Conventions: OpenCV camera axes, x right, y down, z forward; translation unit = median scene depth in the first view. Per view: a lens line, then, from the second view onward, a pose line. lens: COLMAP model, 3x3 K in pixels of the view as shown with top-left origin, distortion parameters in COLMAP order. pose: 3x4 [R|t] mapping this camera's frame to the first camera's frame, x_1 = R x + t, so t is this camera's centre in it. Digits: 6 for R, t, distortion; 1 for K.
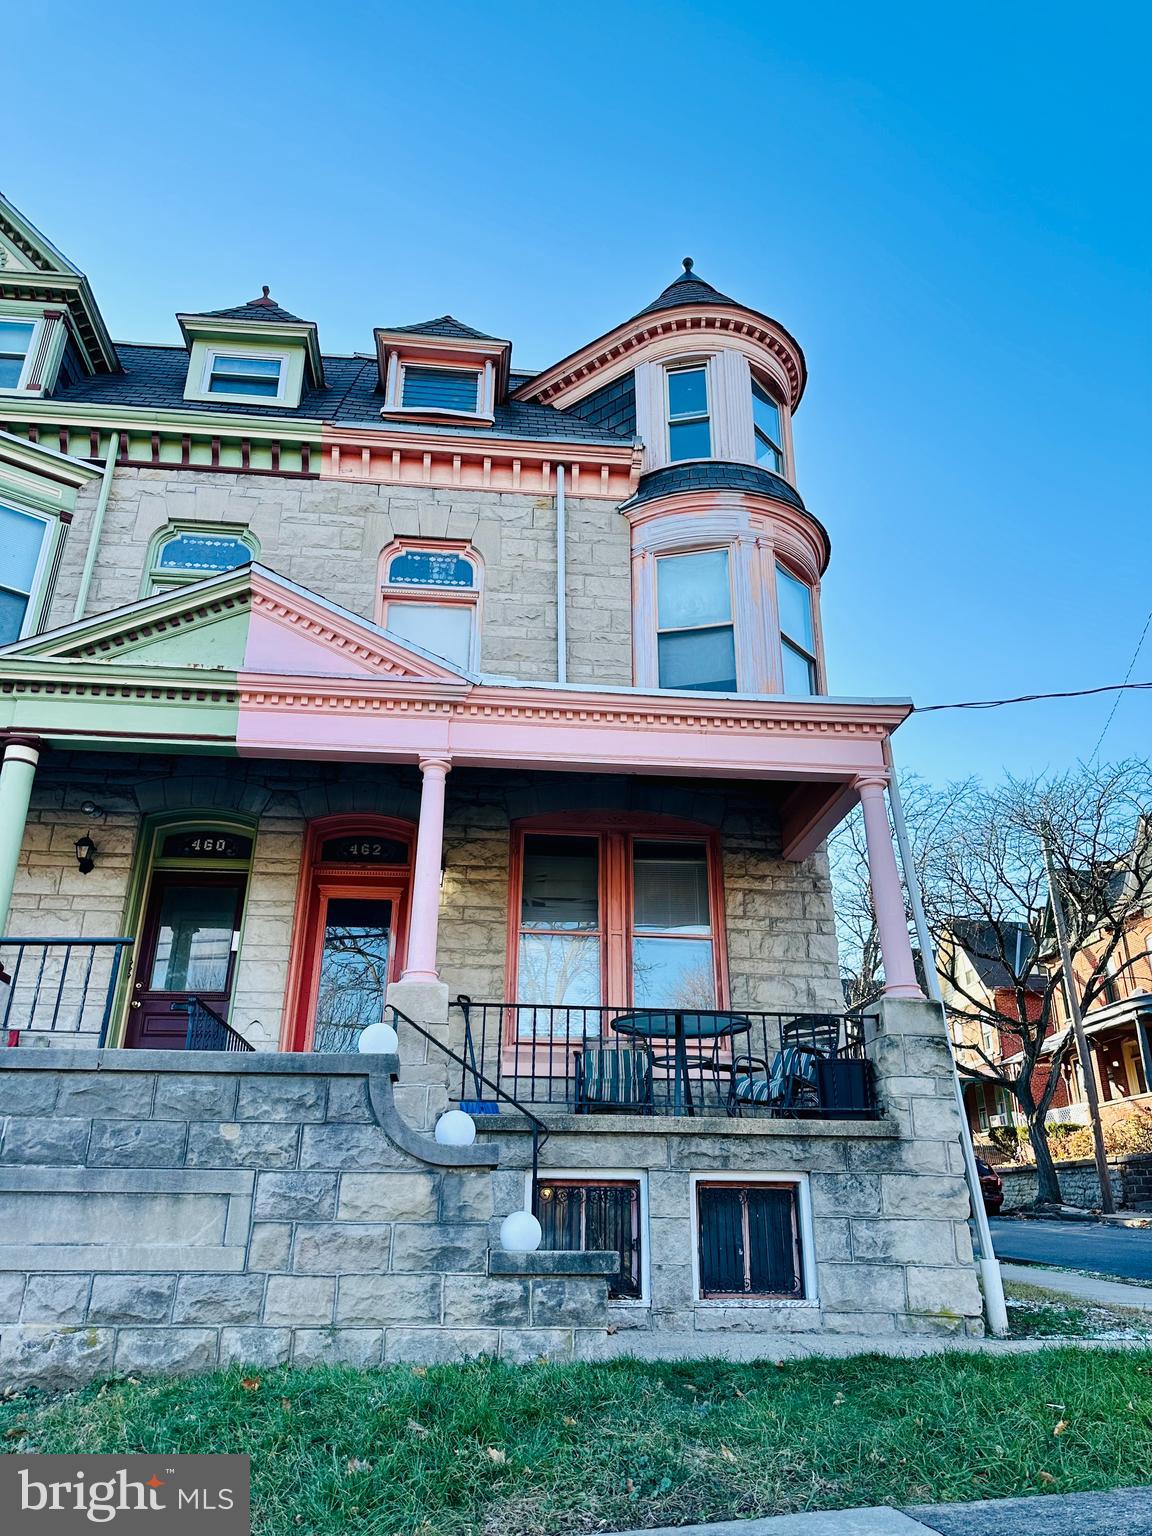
lens RADIAL K [[1073.3, 0, 570.4], [0, 1073.3, 775.1], [0, 0, 1]] dist [0.139074, -0.231996]
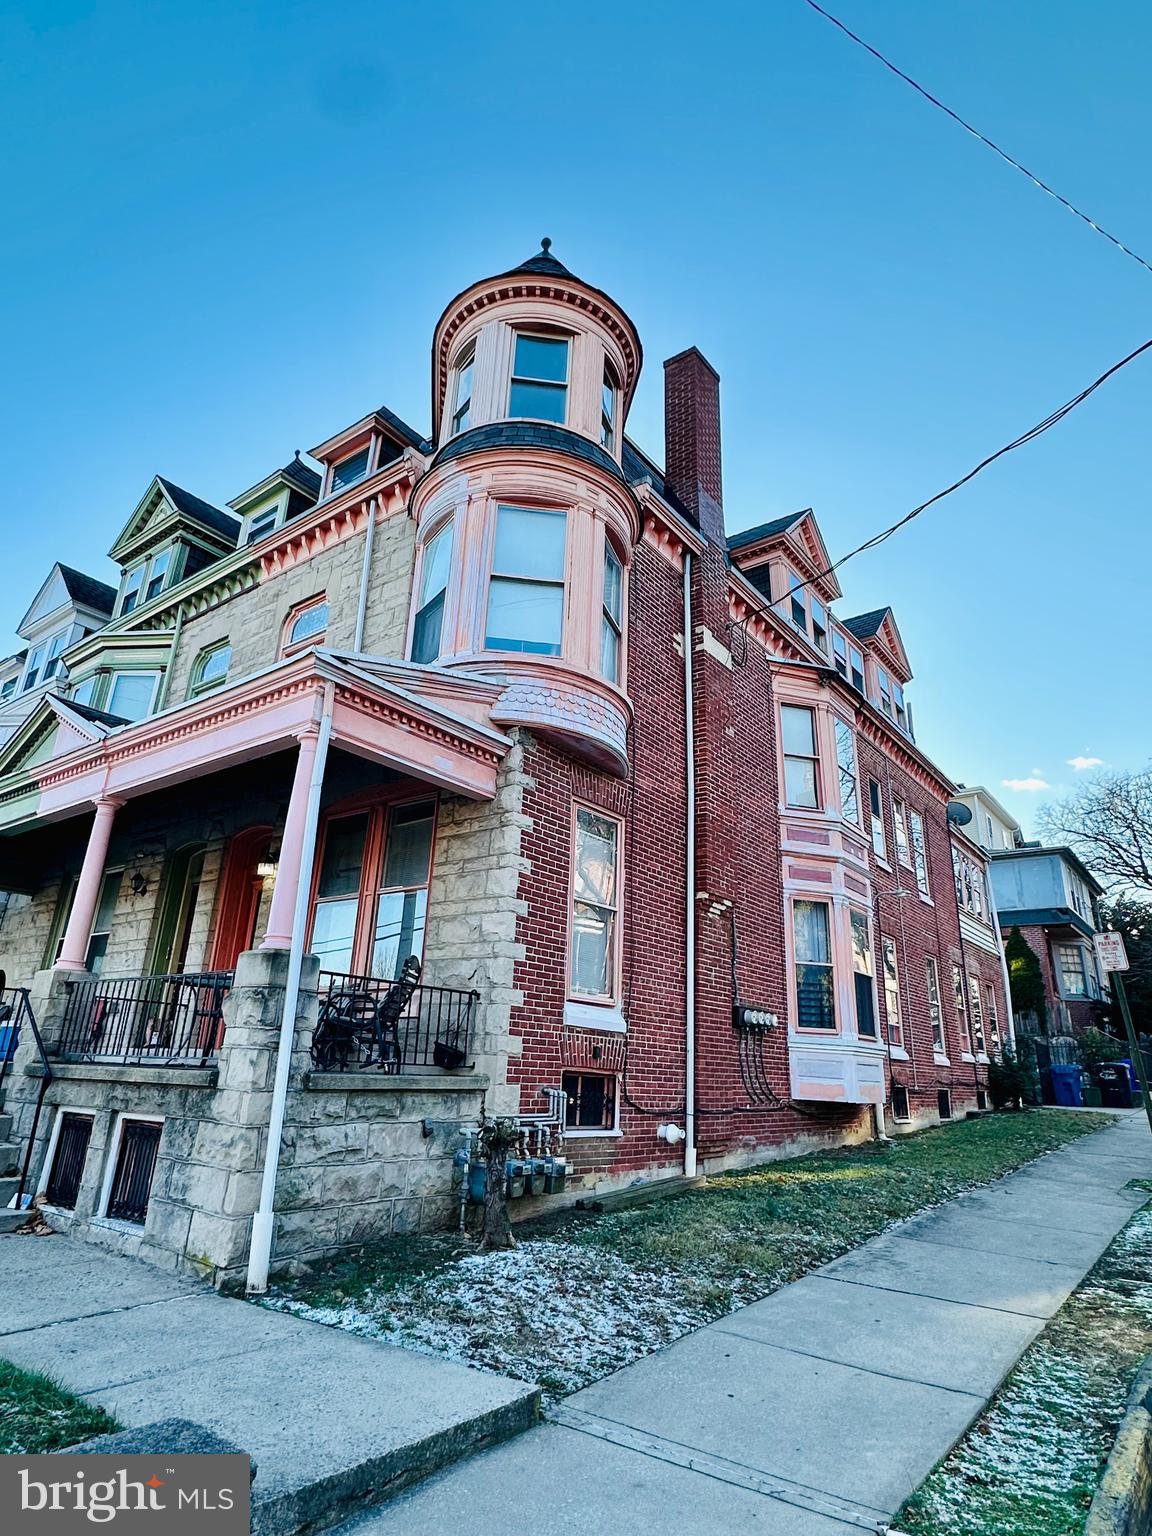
lens RADIAL K [[875.5, 0, 568.4], [0, 875.5, 763.6], [0, 0, 1]] dist [-0.002181, -0.000399]
pose [[0.728948, -0.213399, -0.650458, 0.834979], [0.236743, 0.970128, -0.052965, 0.112533], [0.642330, -0.115382, 0.757693, 0.446150]]
